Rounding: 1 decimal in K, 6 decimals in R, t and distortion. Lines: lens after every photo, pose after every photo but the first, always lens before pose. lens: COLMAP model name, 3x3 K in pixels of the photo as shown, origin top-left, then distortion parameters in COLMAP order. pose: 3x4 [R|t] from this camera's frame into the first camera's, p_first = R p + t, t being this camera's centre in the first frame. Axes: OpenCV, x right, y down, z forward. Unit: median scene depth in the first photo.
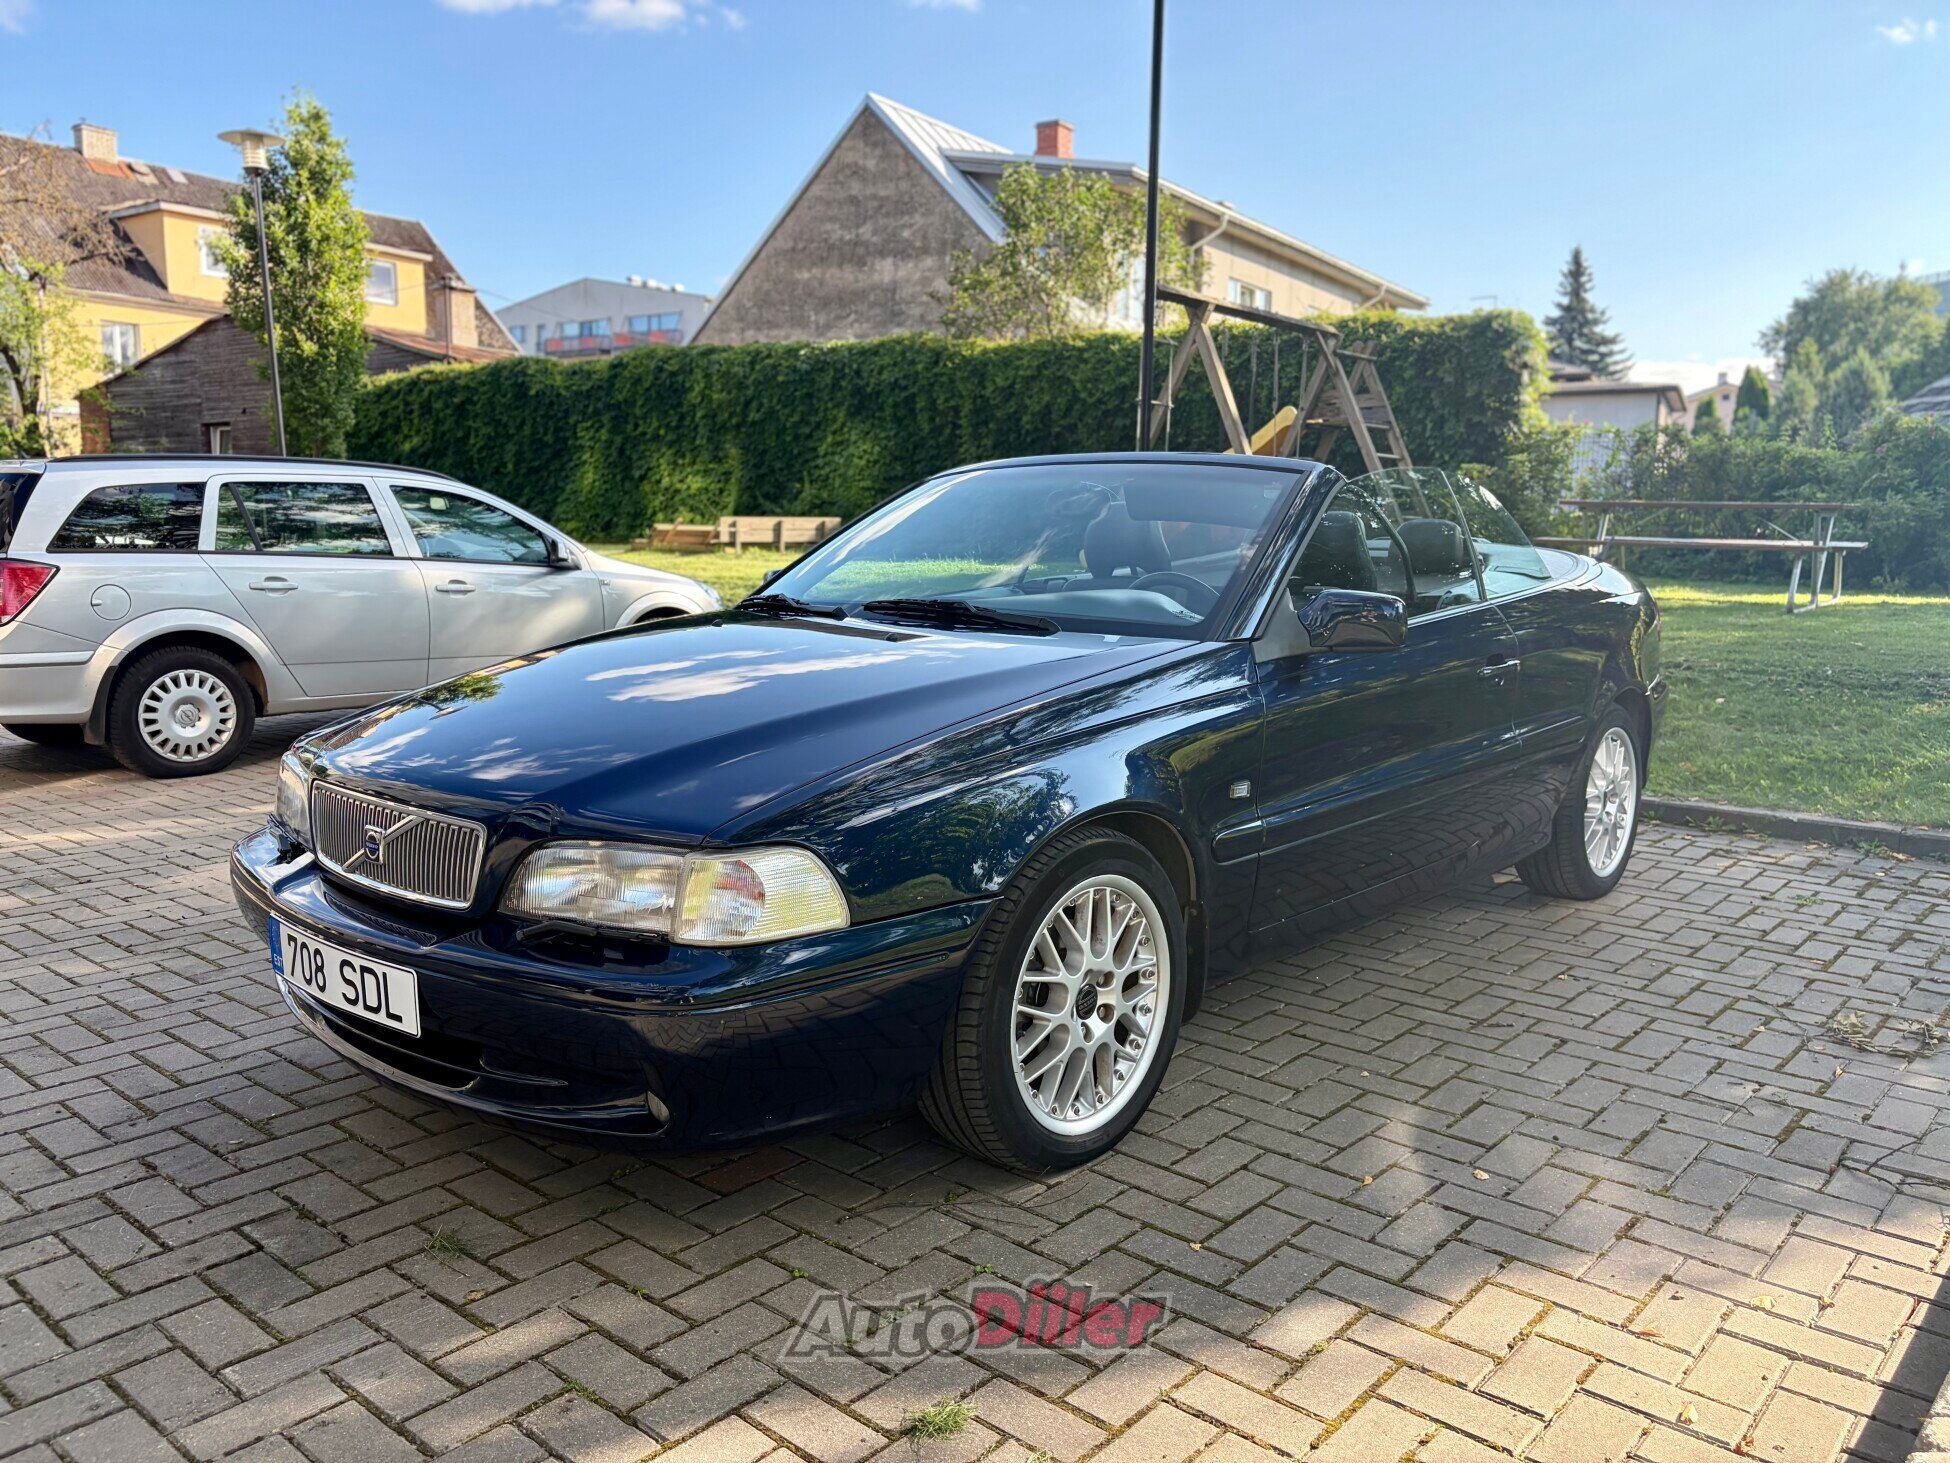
lens RADIAL K [[1482.7, 0, 975.0], [0, 1482.7, 731.5], [0, 0, 1]] dist [0.035285, -0.056369]
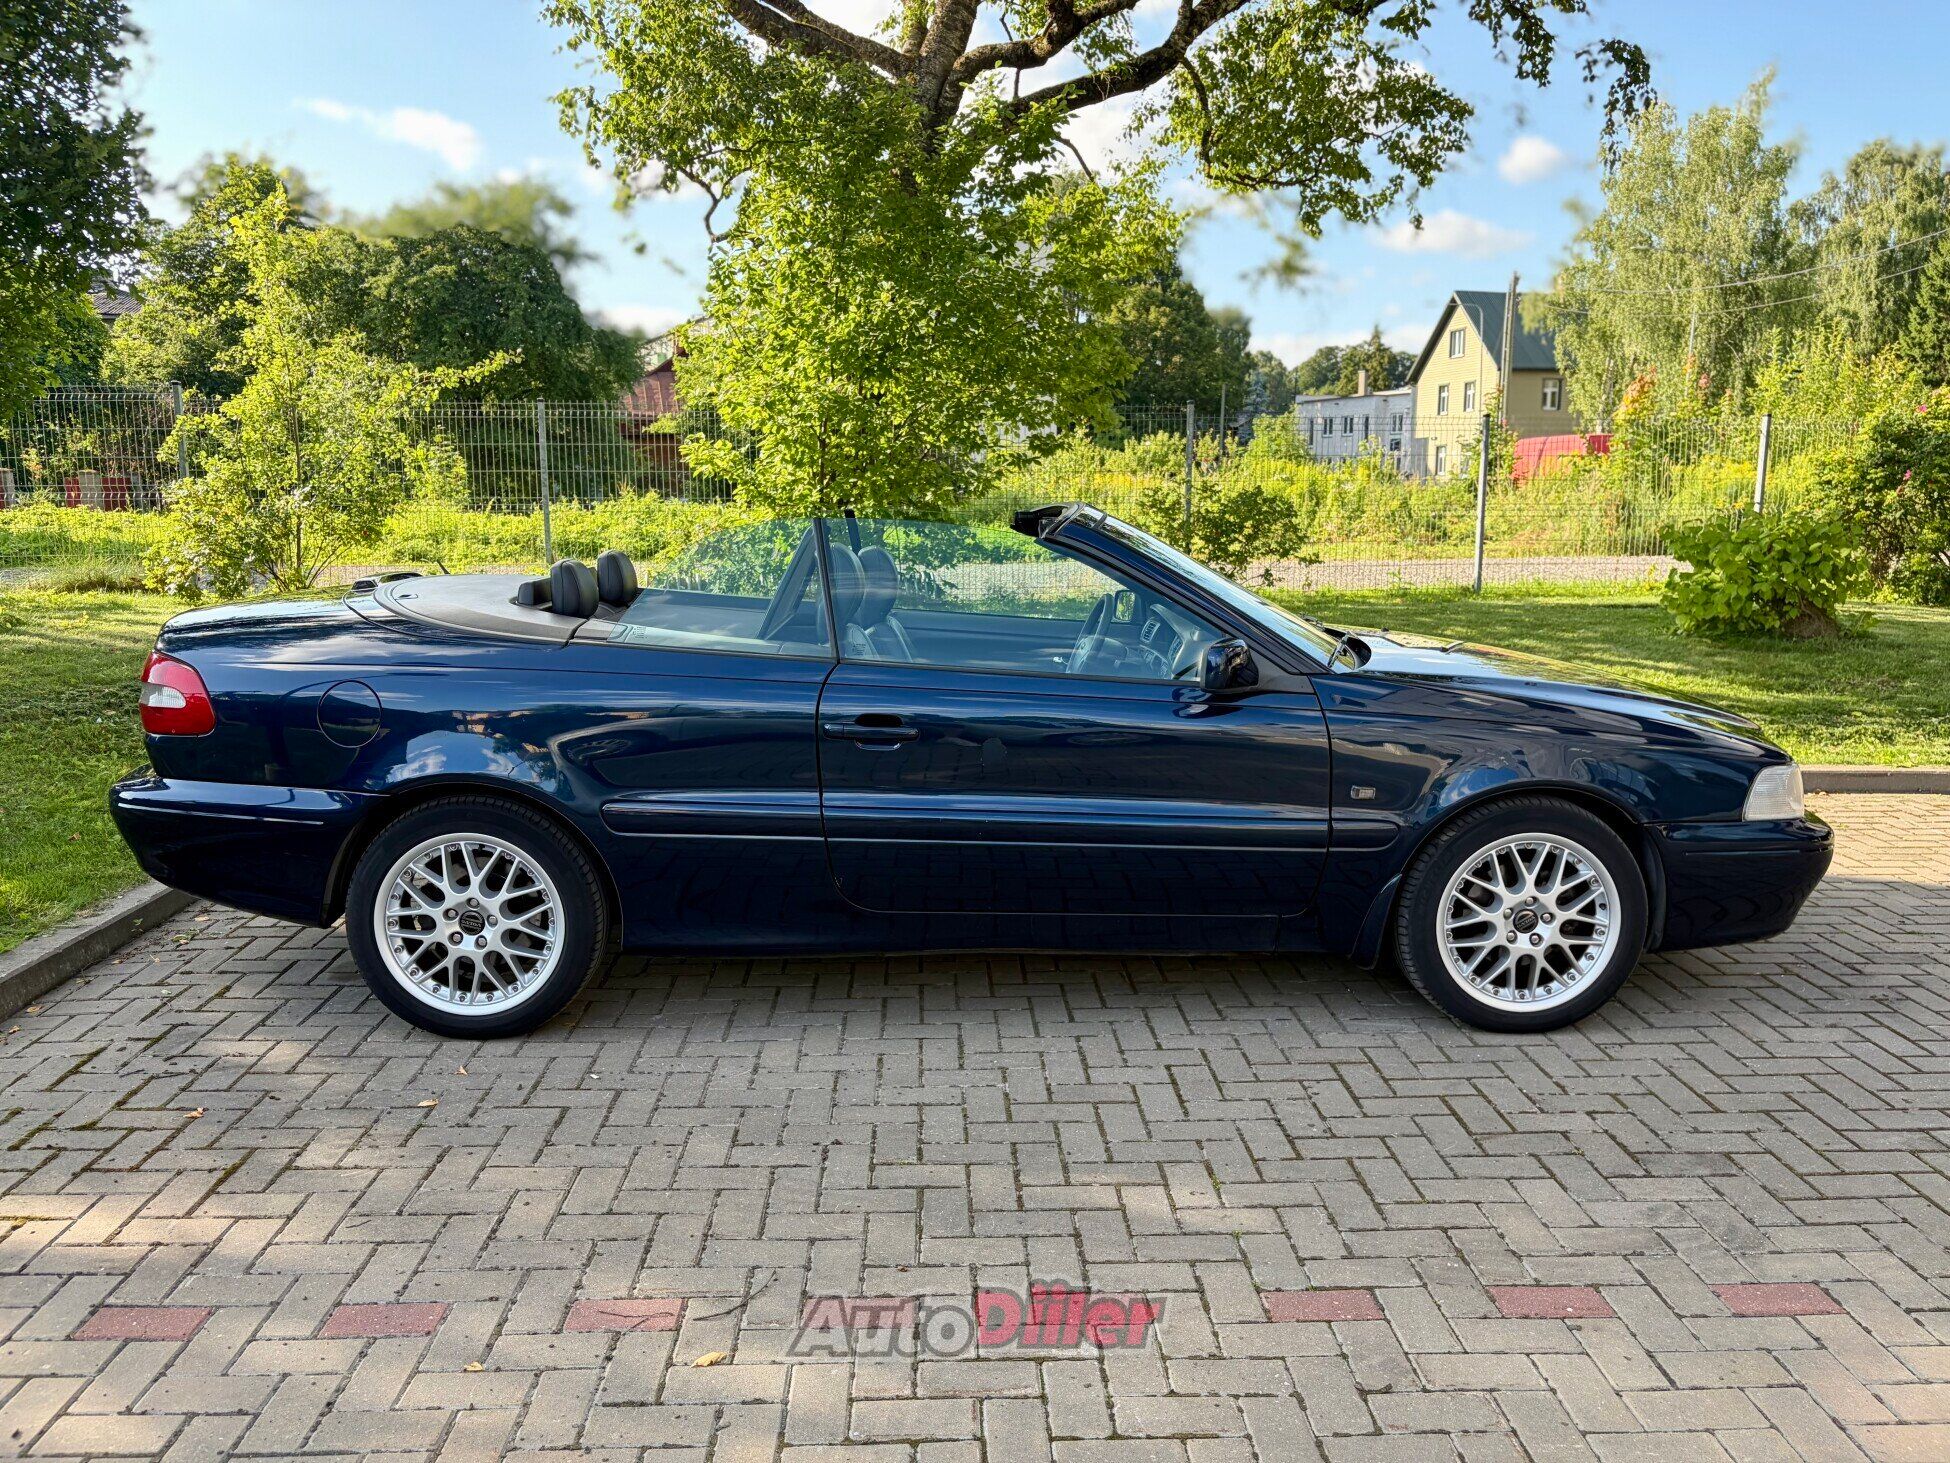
lens RADIAL K [[1477.2, 0, 975.0], [0, 1477.2, 731.5], [0, 0, 1]] dist [0.055901, -0.059993]
pose [[-0.685922, -0.134866, 0.715068, -0.177647], [0.089109, 0.959711, 0.266485, -0.082861], [-0.722198, 0.246507, -0.646269, 0.463869]]
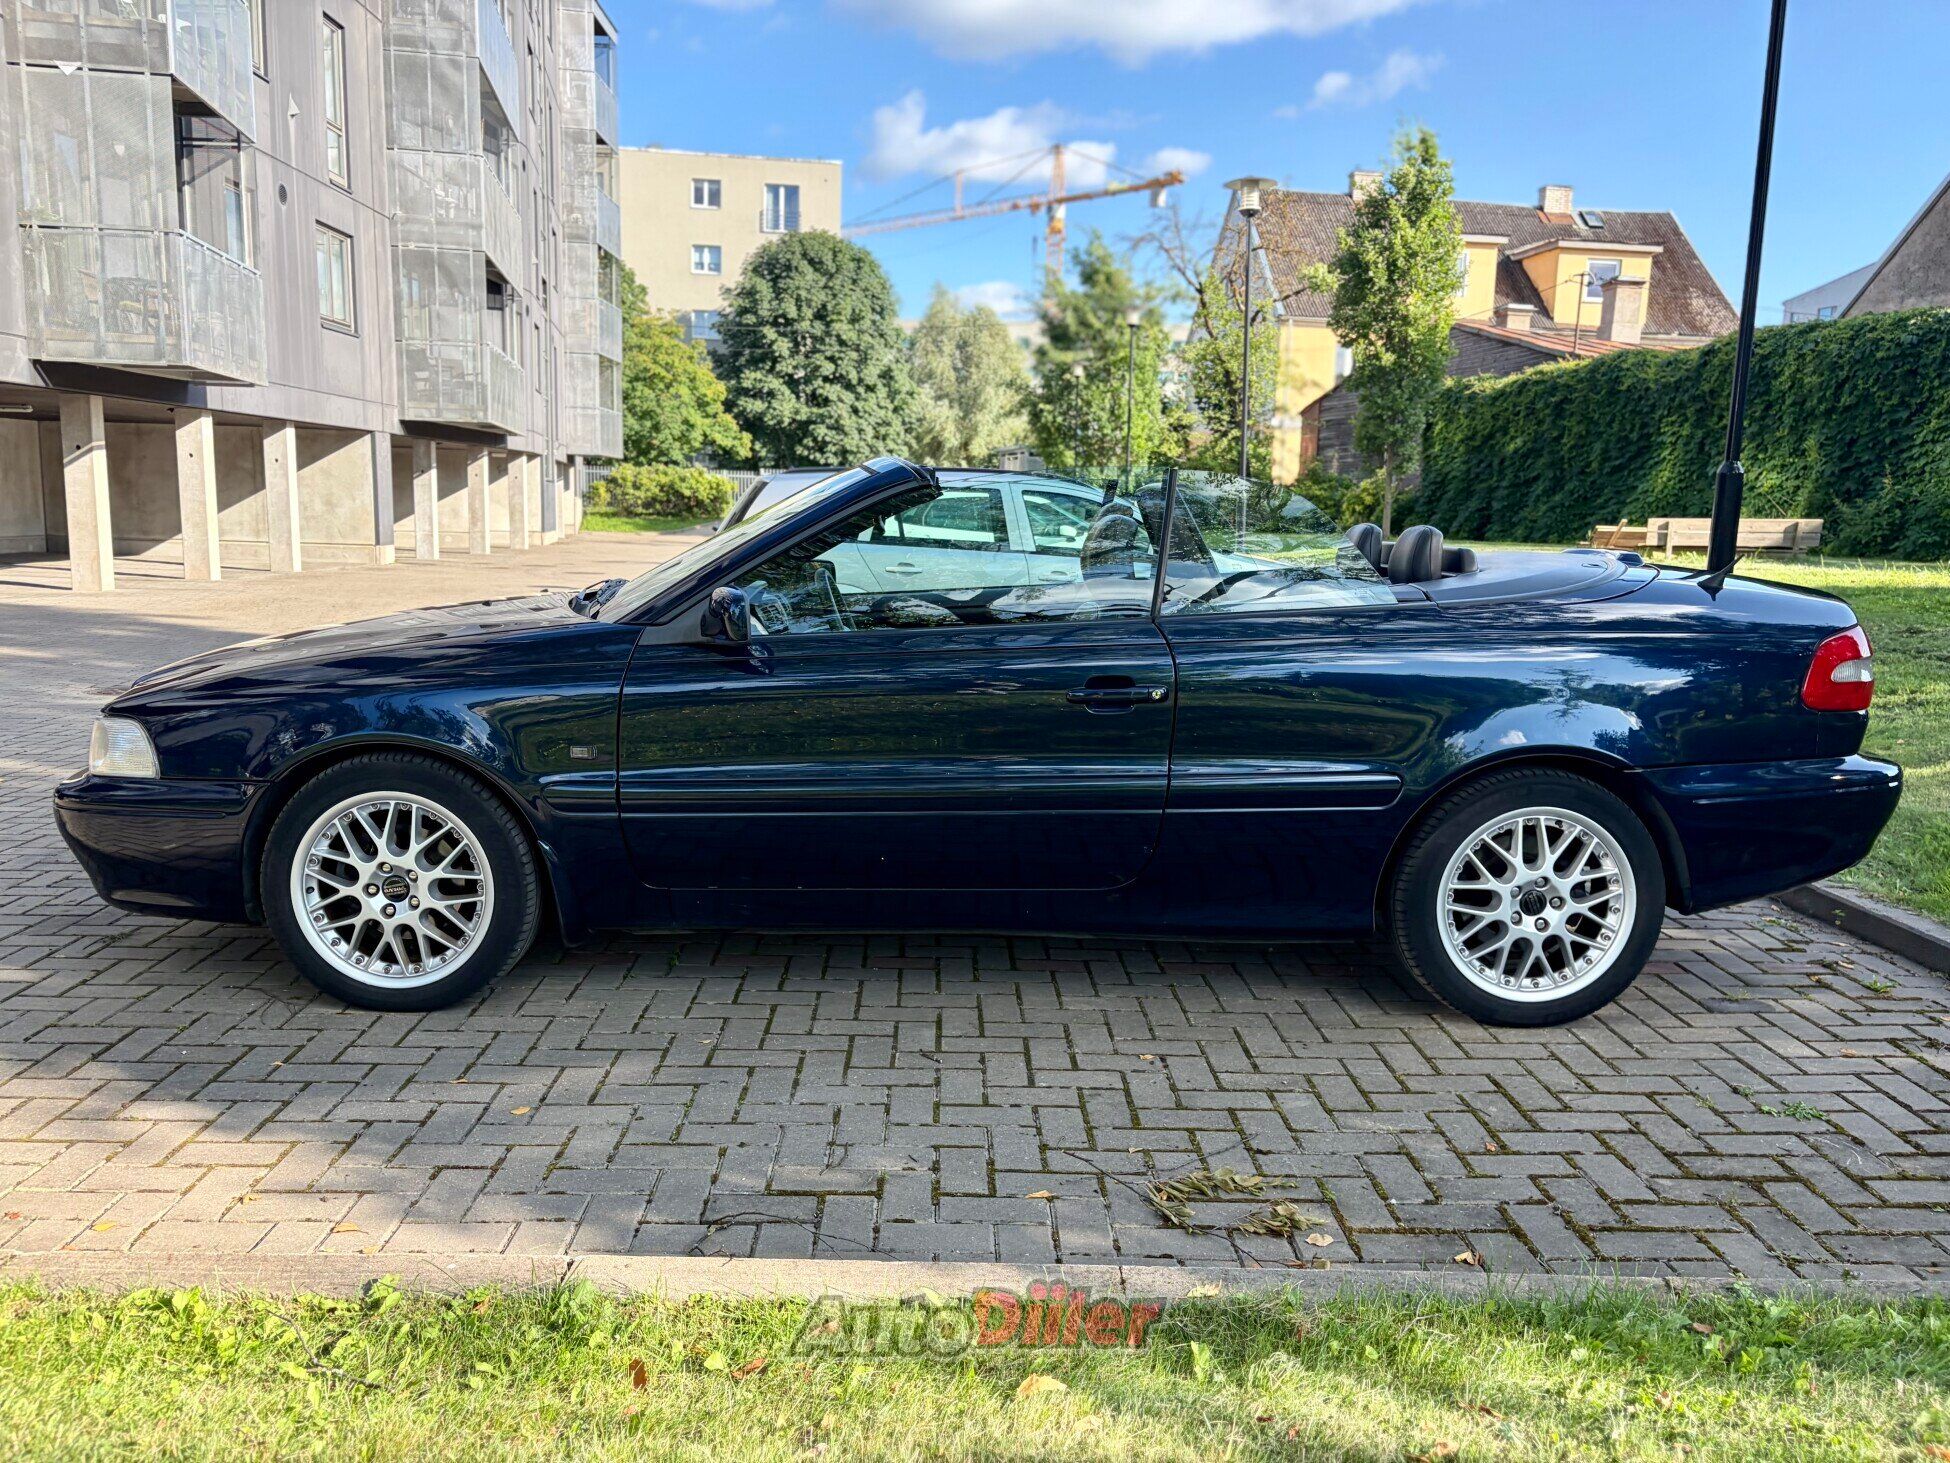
lens RADIAL K [[1477.2, 0, 975.0], [0, 1477.2, 731.5], [0, 0, 1]] dist [0.055901, -0.059993]
pose [[0.671806, 0.115208, -0.731713, 0.234729], [-0.114728, 0.992094, 0.050870, -0.013951], [0.731788, 0.049773, 0.679712, 0.082206]]
